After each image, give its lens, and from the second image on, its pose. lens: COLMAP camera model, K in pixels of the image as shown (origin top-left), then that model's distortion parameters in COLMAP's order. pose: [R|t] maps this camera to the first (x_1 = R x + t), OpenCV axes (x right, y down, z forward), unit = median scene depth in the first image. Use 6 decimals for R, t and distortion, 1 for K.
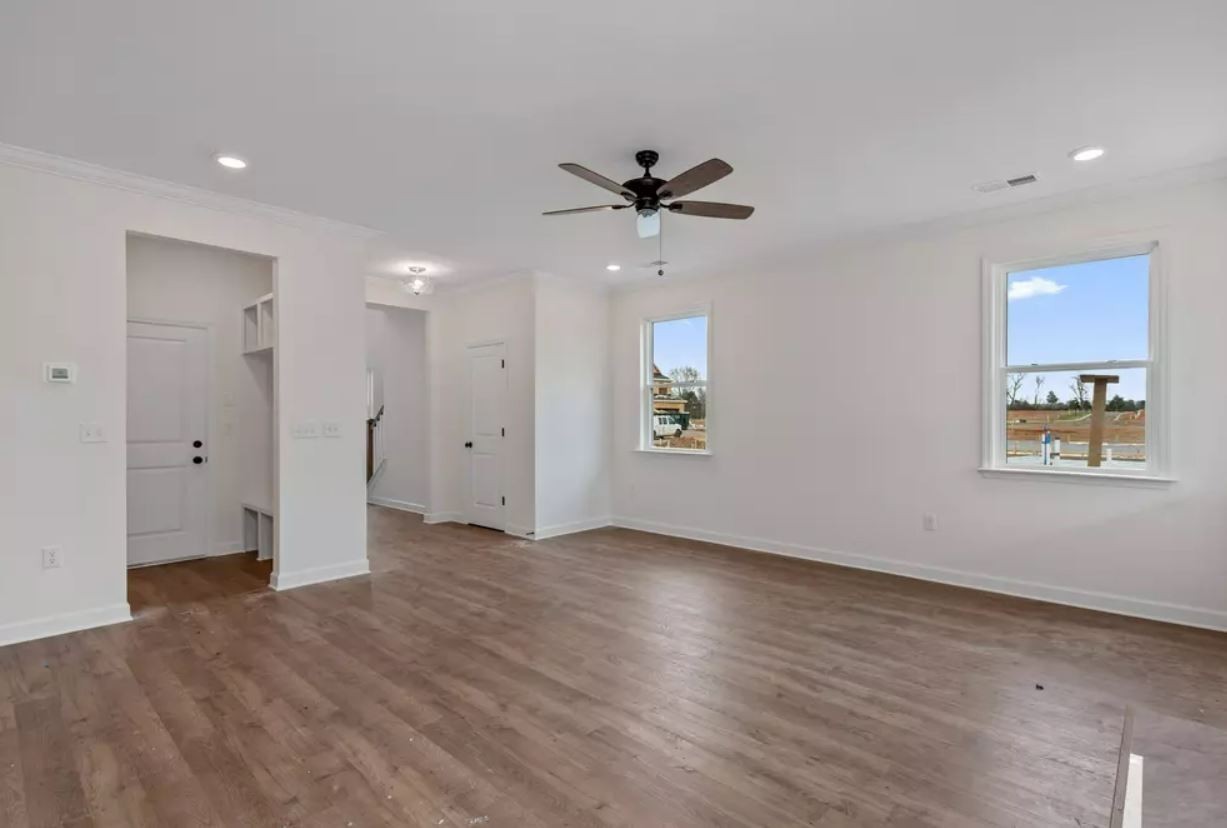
lens RADIAL K [[579.4, 0, 613.5], [0, 579.4, 414.0], [0, 0, 1]] dist [-0.000124, -0.000075]
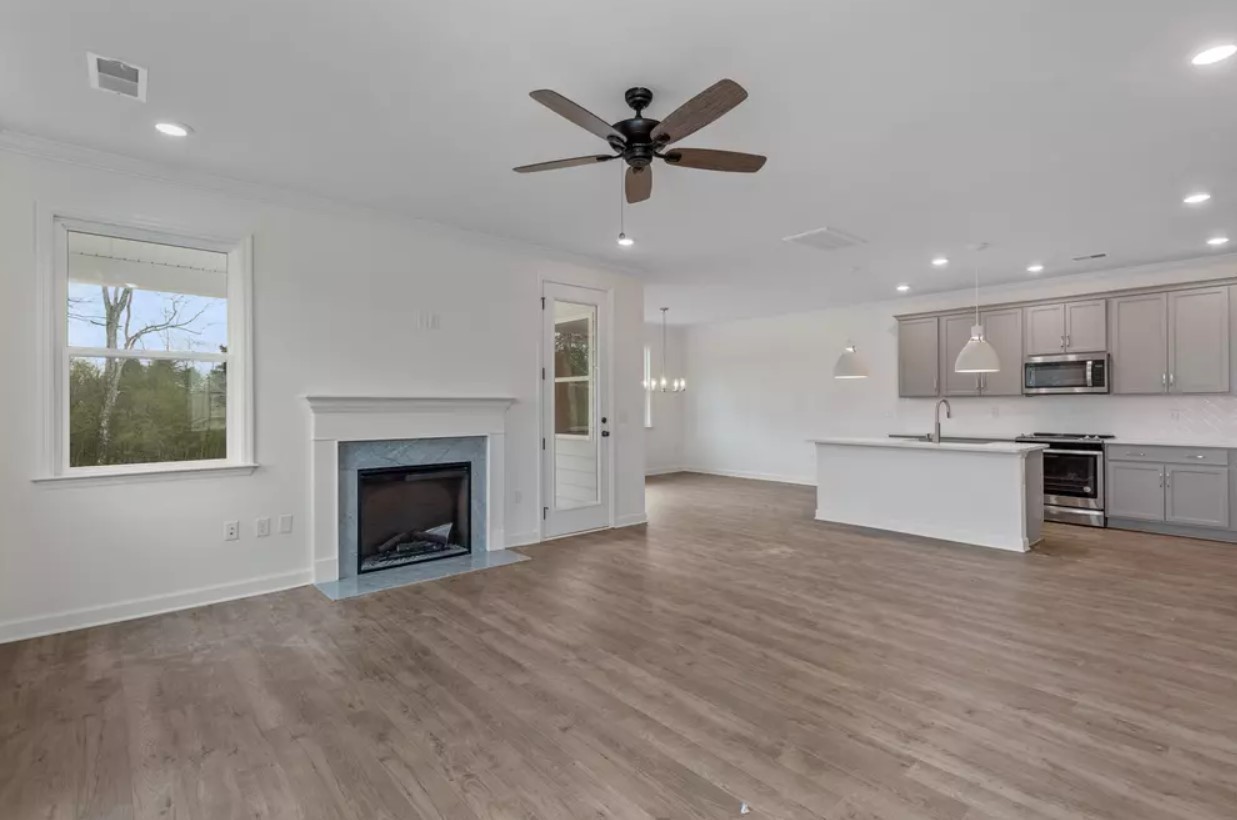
lens RADIAL K [[568.2, 0, 616.0], [0, 568.2, 402.5], [0, 0, 1]] dist [0.001700, -0.009268]
pose [[-0.995703, 0.003828, 0.092522, 0.015383], [0.003132, 0.999966, -0.007661, 0.001410], [-0.092549, -0.007338, -0.995681, 1.865528]]
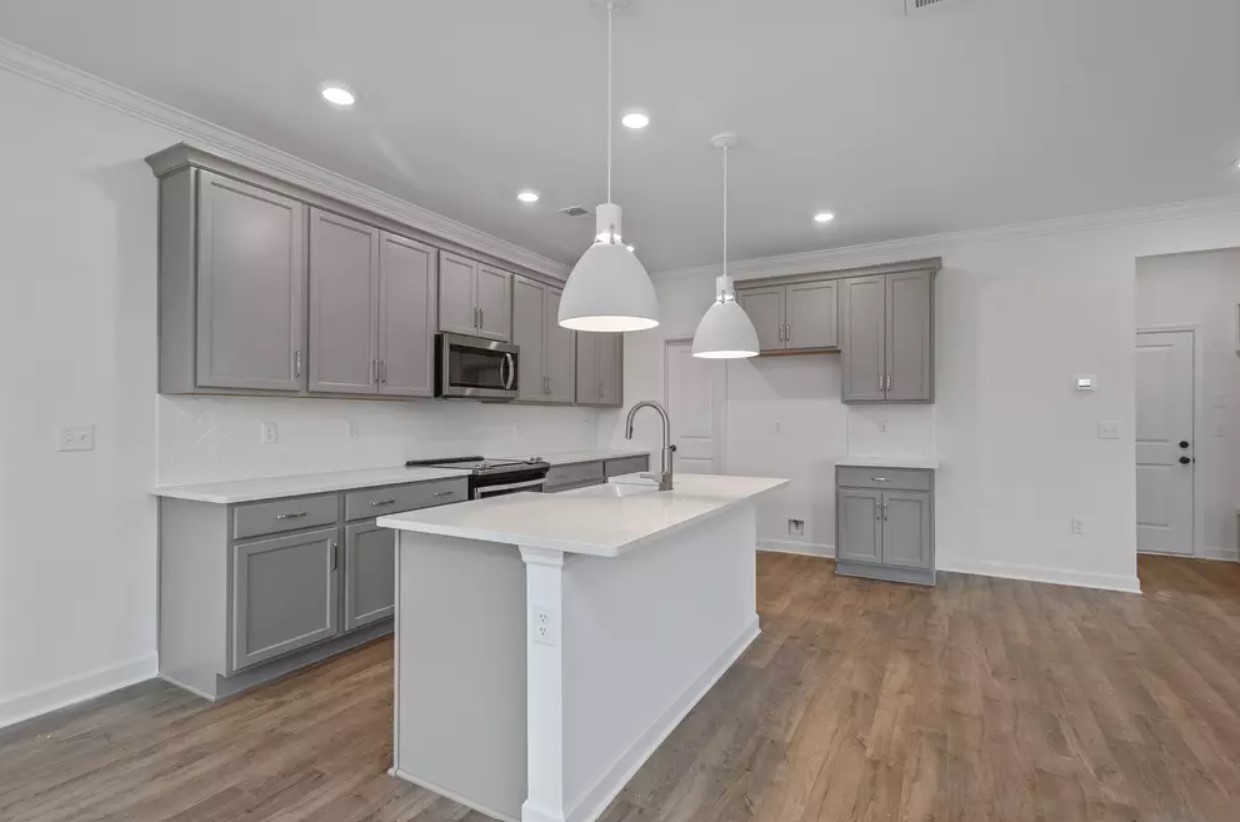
lens RADIAL K [[588.4, 0, 620.0], [0, 588.4, 411.0], [0, 0, 1]] dist [0.000009, 0.000421]
pose [[0.256867, -0.012080, -0.966371, 0.034743], [0.000339, 0.999923, -0.012409, 0.008111], [0.966447, 0.002860, 0.256851, -0.309671]]
